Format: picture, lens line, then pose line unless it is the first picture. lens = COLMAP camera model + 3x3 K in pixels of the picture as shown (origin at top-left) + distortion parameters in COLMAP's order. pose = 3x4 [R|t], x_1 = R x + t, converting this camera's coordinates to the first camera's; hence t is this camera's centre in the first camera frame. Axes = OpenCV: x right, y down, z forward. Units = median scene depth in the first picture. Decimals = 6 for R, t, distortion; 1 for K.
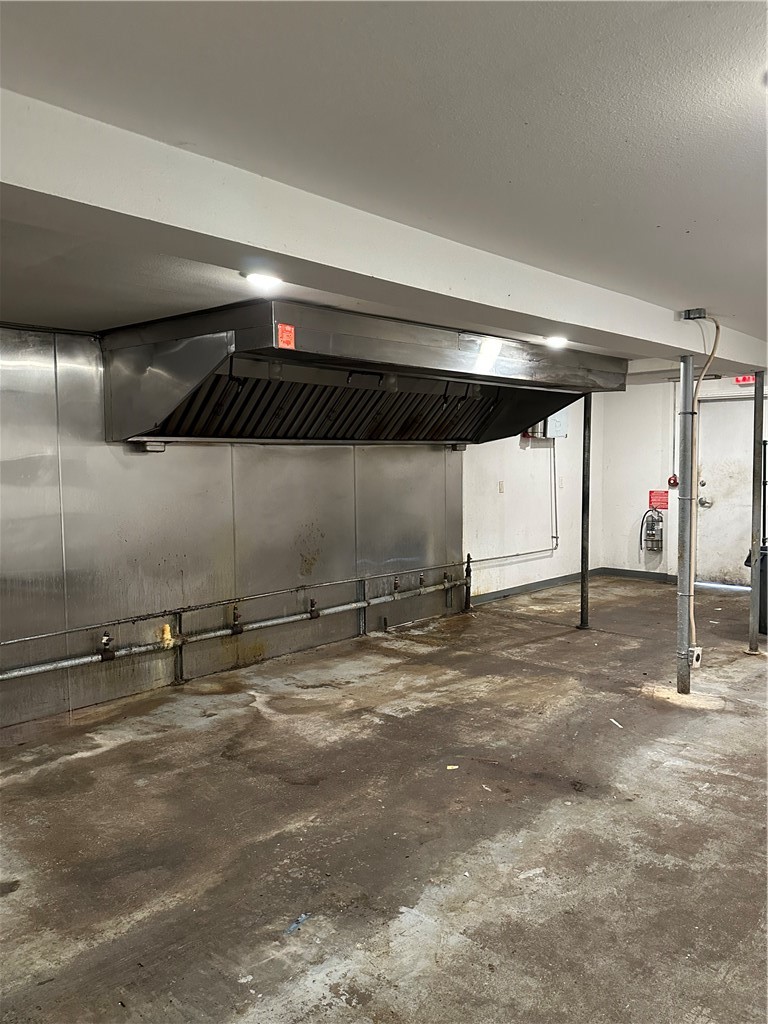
lens RADIAL K [[788.4, 0, 384.0], [0, 788.4, 512.0], [0, 0, 1]] dist [0.198944, -0.411682]
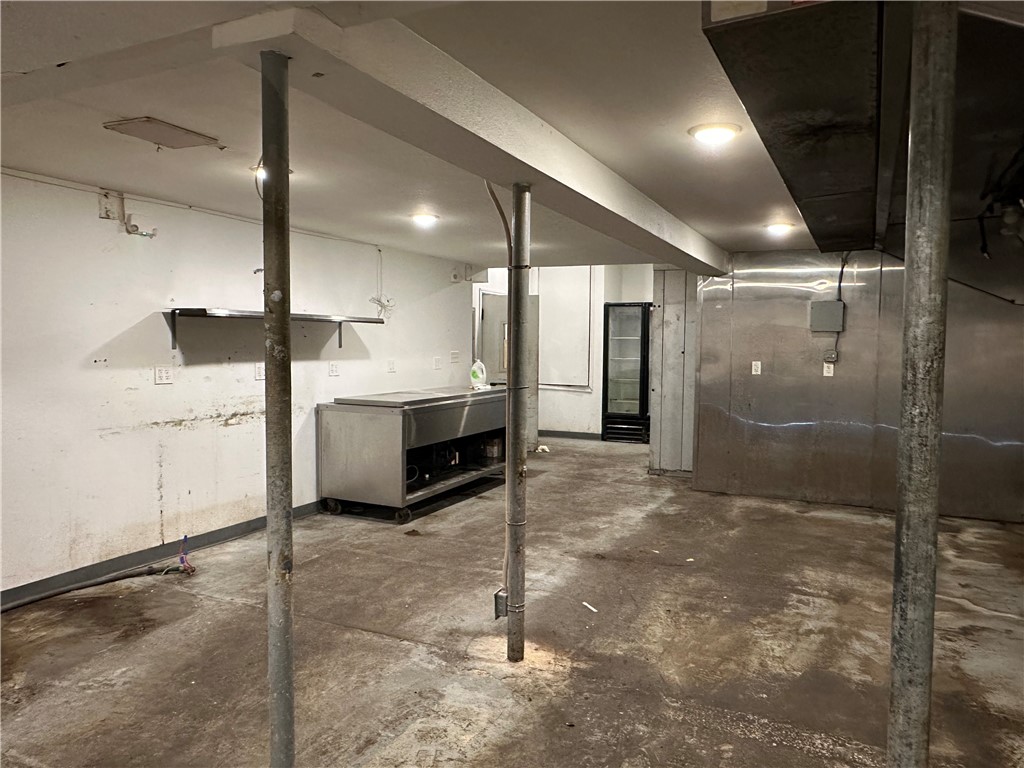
lens RADIAL K [[713.7, 0, 509.1], [0, 713.7, 388.4], [0, 0, 1]] dist [-0.003307, 0.001141]
pose [[-0.963171, 0.017982, -0.268287, 0.531545], [-0.017235, 0.991581, 0.128335, -0.093287], [0.268336, 0.128232, -0.954753, 1.540453]]
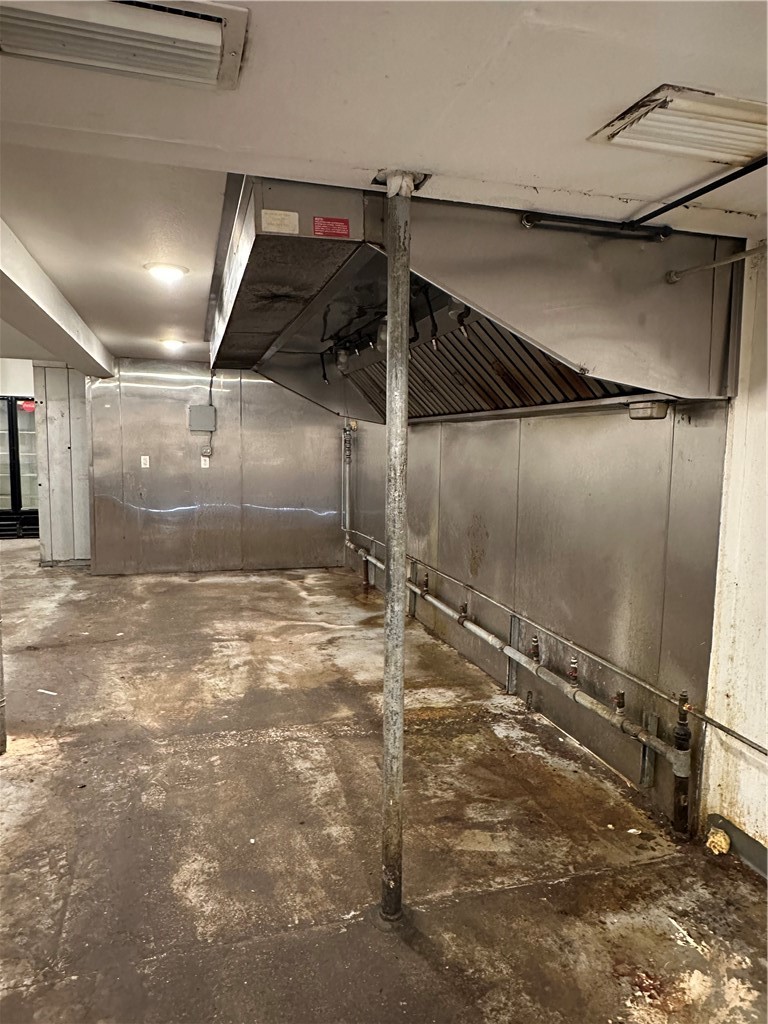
lens RADIAL K [[661.6, 0, 379.6], [0, 661.6, 510.1], [0, 0, 1]] dist [-0.005334, 0.005046]
pose [[-0.523599, 0.089796, -0.847220, 0.666345], [-0.066072, 0.987155, 0.145461, -0.103895], [0.849399, 0.132141, -0.510940, 1.543584]]
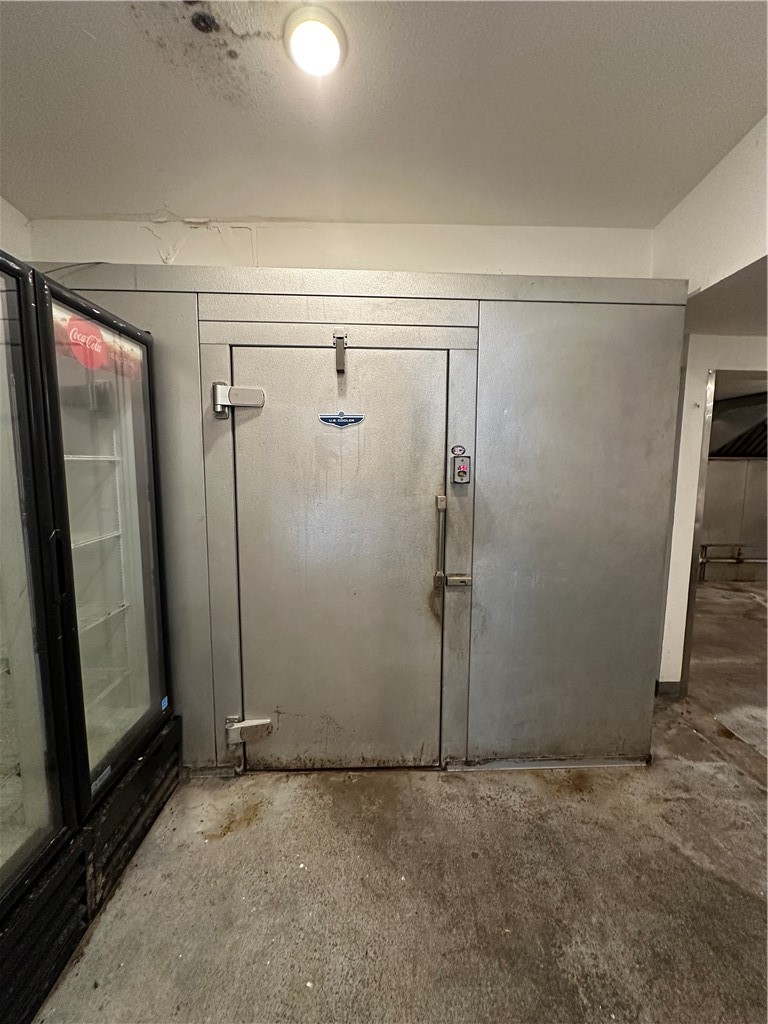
lens RADIAL K [[410.8, 0, 384.0], [0, 410.8, 512.0], [0, 0, 1]] dist [0.001625, 0.000157]
pose [[0.685024, 0.096355, -0.722120, -0.078758], [-0.064936, 0.995345, 0.071212, 0.022024], [0.725620, -0.001890, 0.688093, -0.289506]]
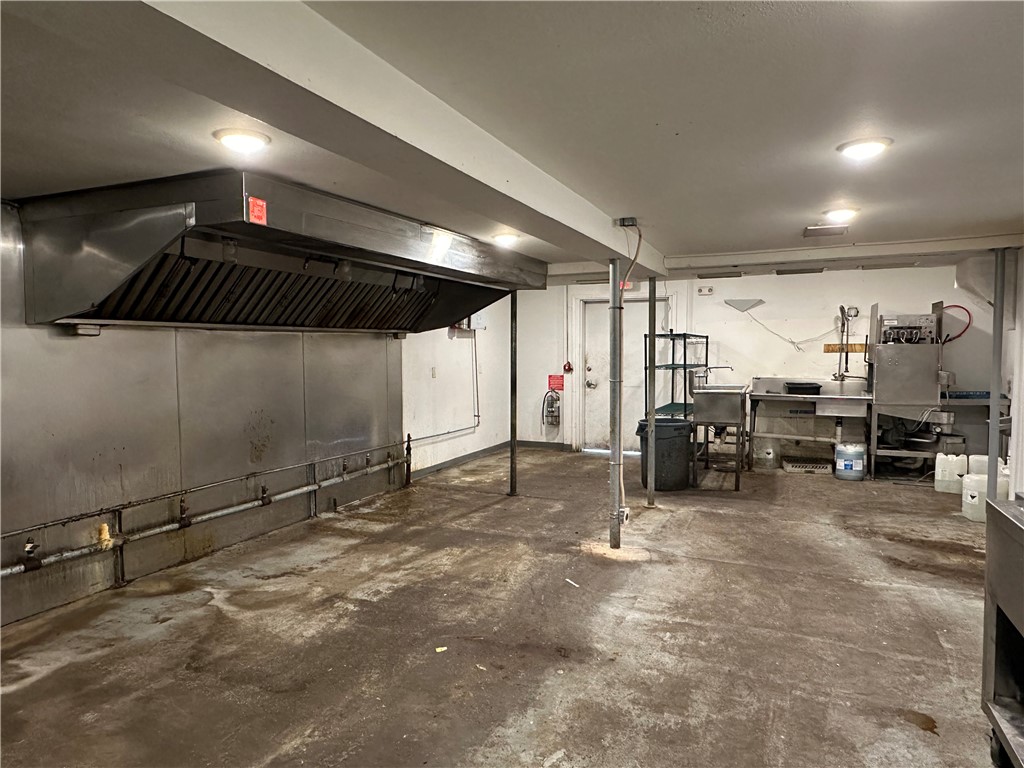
lens RADIAL K [[661.6, 0, 513.1], [0, 661.6, 386.7], [0, 0, 1]] dist [-0.005334, 0.005046]
pose [[0.948505, -0.013331, 0.316483, -0.066403], [0.016879, 0.999822, -0.008471, -0.002593], [-0.316313, 0.013376, 0.948560, 0.134138]]
